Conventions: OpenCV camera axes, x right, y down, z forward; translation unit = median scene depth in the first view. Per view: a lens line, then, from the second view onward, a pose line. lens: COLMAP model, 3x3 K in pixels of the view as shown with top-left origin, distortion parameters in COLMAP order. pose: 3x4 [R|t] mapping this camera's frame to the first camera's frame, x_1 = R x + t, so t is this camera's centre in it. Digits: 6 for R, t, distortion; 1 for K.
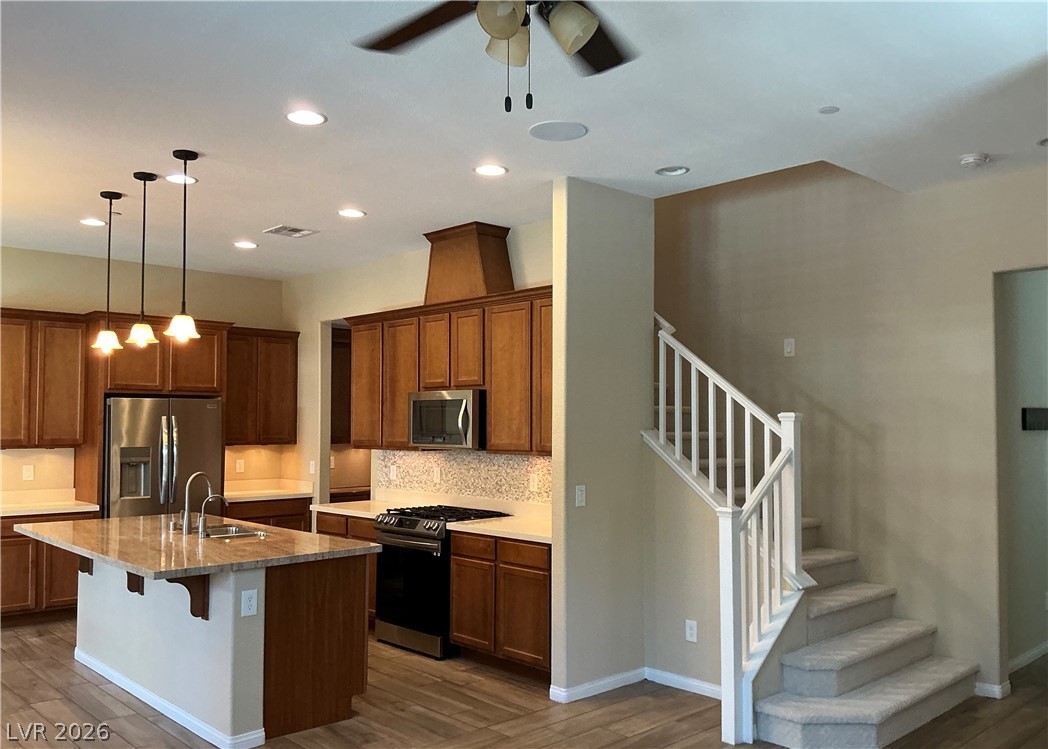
lens RADIAL K [[888.4, 0, 532.4], [0, 888.4, 378.5], [0, 0, 1]] dist [0.103184, -0.184795]
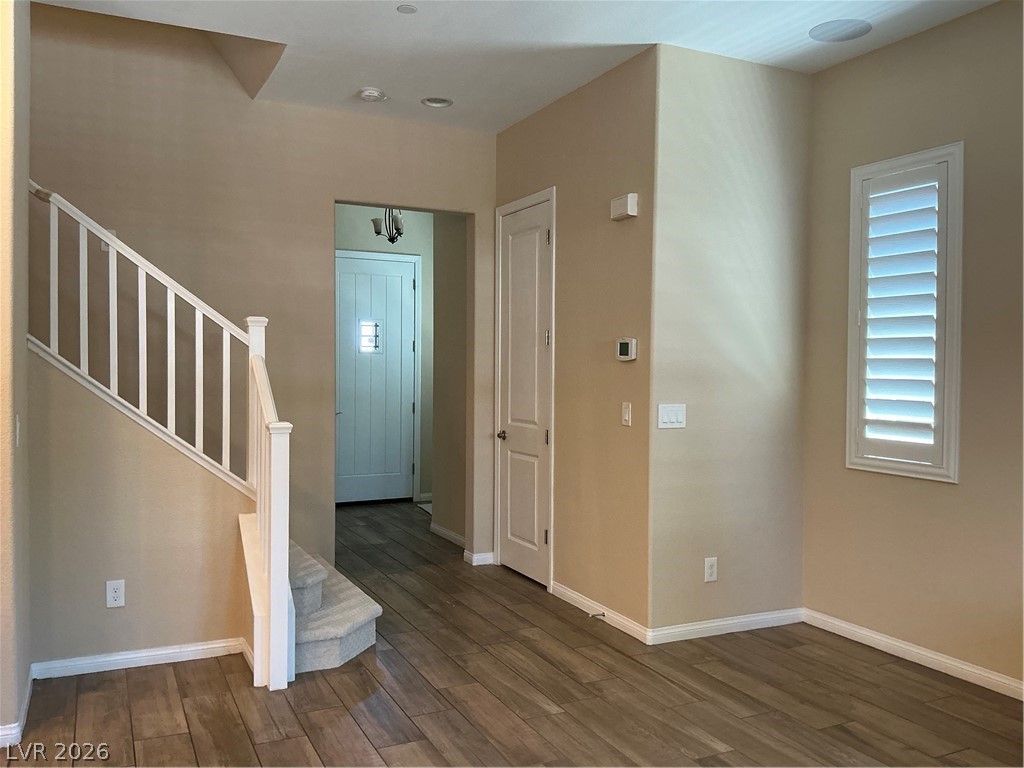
lens RADIAL K [[854.7, 0, 509.4], [0, 854.7, 389.0], [0, 0, 1]] dist [0.059111, -0.126684]
pose [[0.300997, -0.026810, 0.953248, -0.376717], [-0.052890, 0.997597, 0.044758, 0.048242], [-0.952157, -0.063890, 0.298855, 0.414623]]
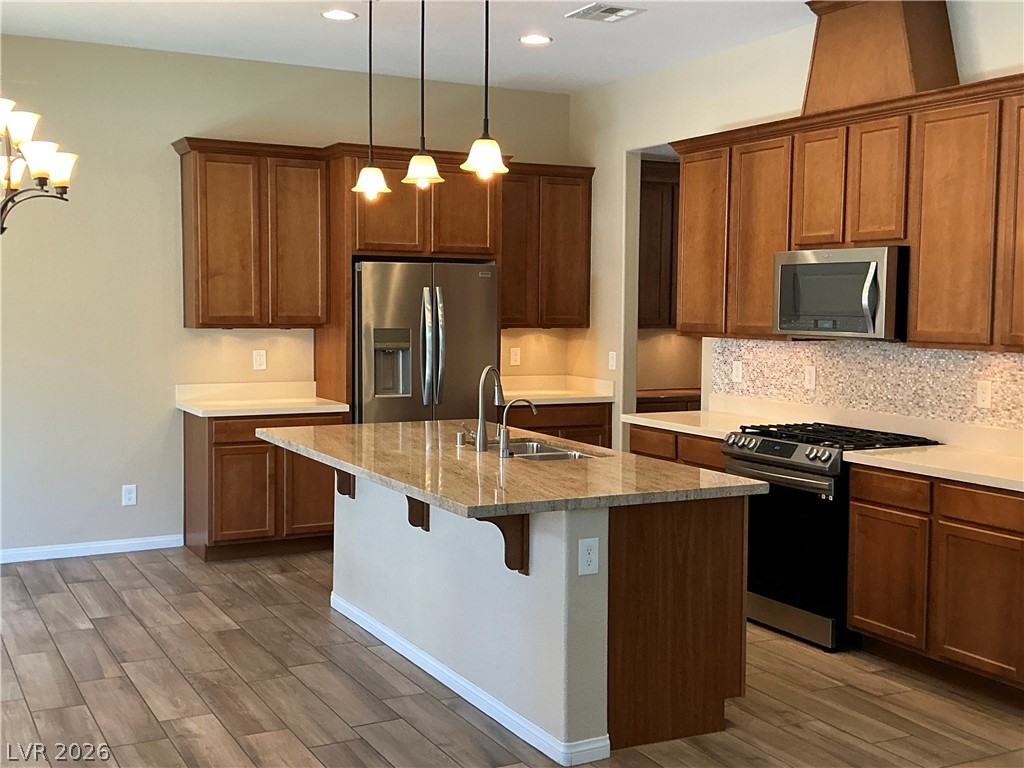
lens RADIAL K [[1200.7, 0, 500.8], [0, 1200.7, 370.3], [0, 0, 1]] dist [0.114089, 0.000000]
pose [[0.963064, 0.023085, -0.268282, -0.101962], [0.005737, 0.994333, 0.106152, 0.006584], [0.269212, -0.103771, 0.957474, 0.083498]]
